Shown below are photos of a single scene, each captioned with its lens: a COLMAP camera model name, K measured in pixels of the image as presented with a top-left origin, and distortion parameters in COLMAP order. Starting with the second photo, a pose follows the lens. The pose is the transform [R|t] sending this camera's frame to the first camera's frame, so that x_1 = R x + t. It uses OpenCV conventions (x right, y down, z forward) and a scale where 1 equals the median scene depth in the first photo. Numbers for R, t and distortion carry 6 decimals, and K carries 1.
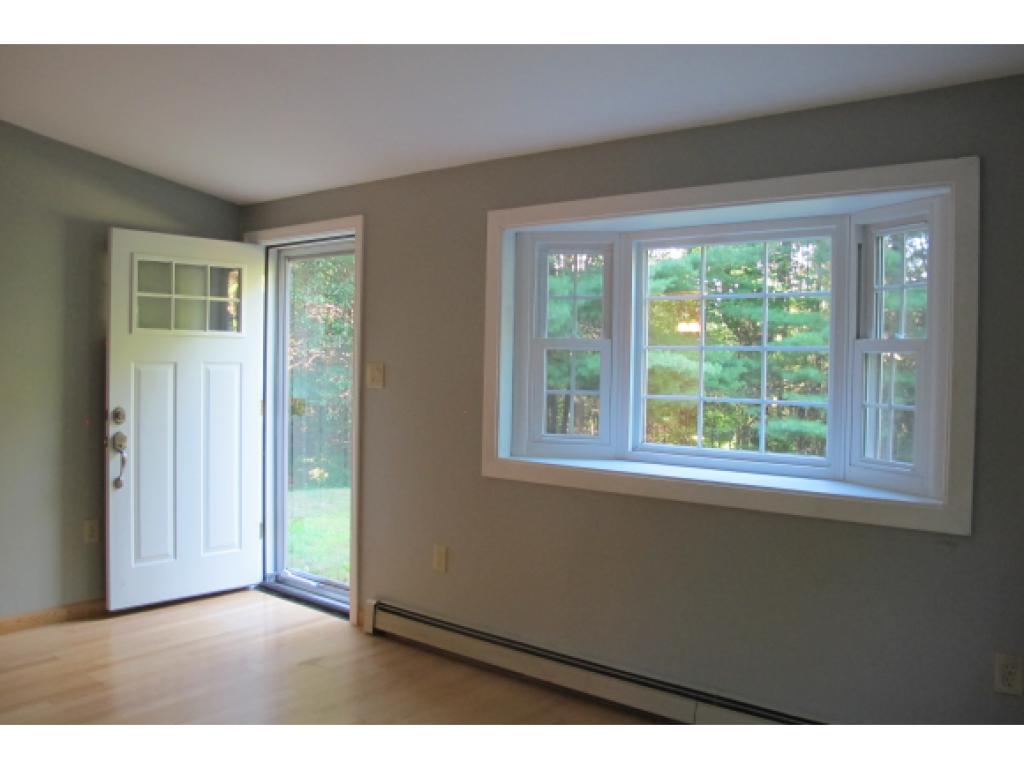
lens RADIAL K [[891.2, 0, 512.0], [0, 891.2, 384.5], [0, 0, 1]] dist [-0.145756, 0.133634]
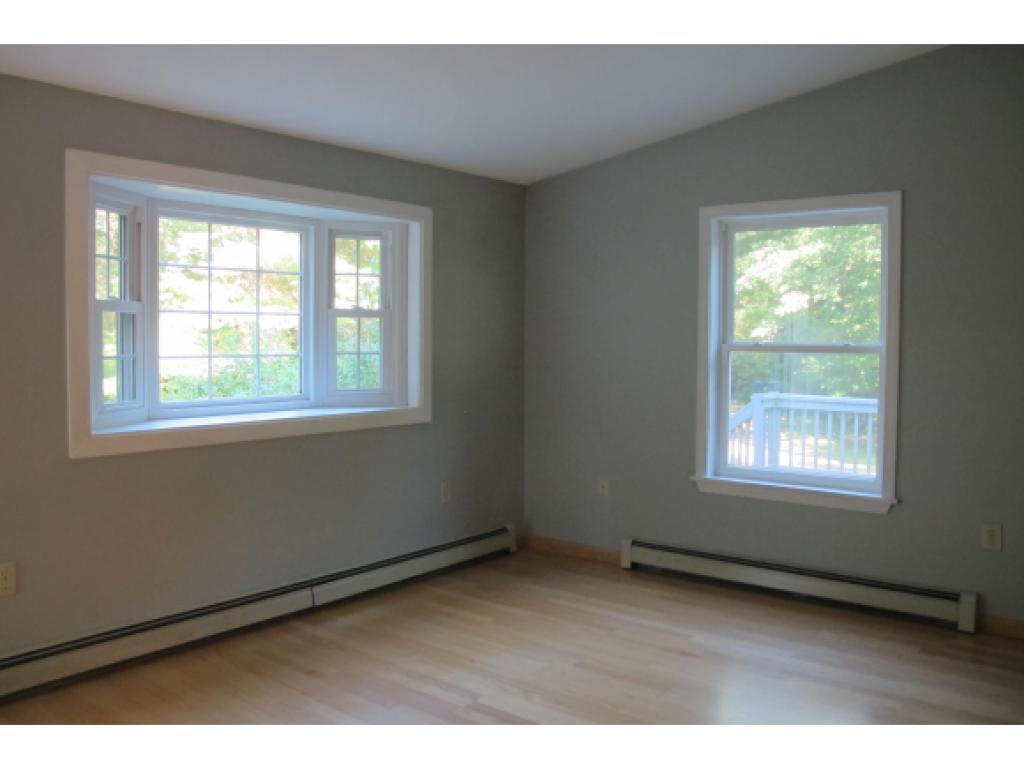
lens RADIAL K [[891.2, 0, 512.0], [0, 891.2, 384.5], [0, 0, 1]] dist [-0.145756, 0.133634]
pose [[-0.025582, -0.079699, 0.996491, -0.467608], [0.016031, 0.996656, 0.080124, -0.016359], [-0.999544, 0.018024, -0.024219, 0.316994]]
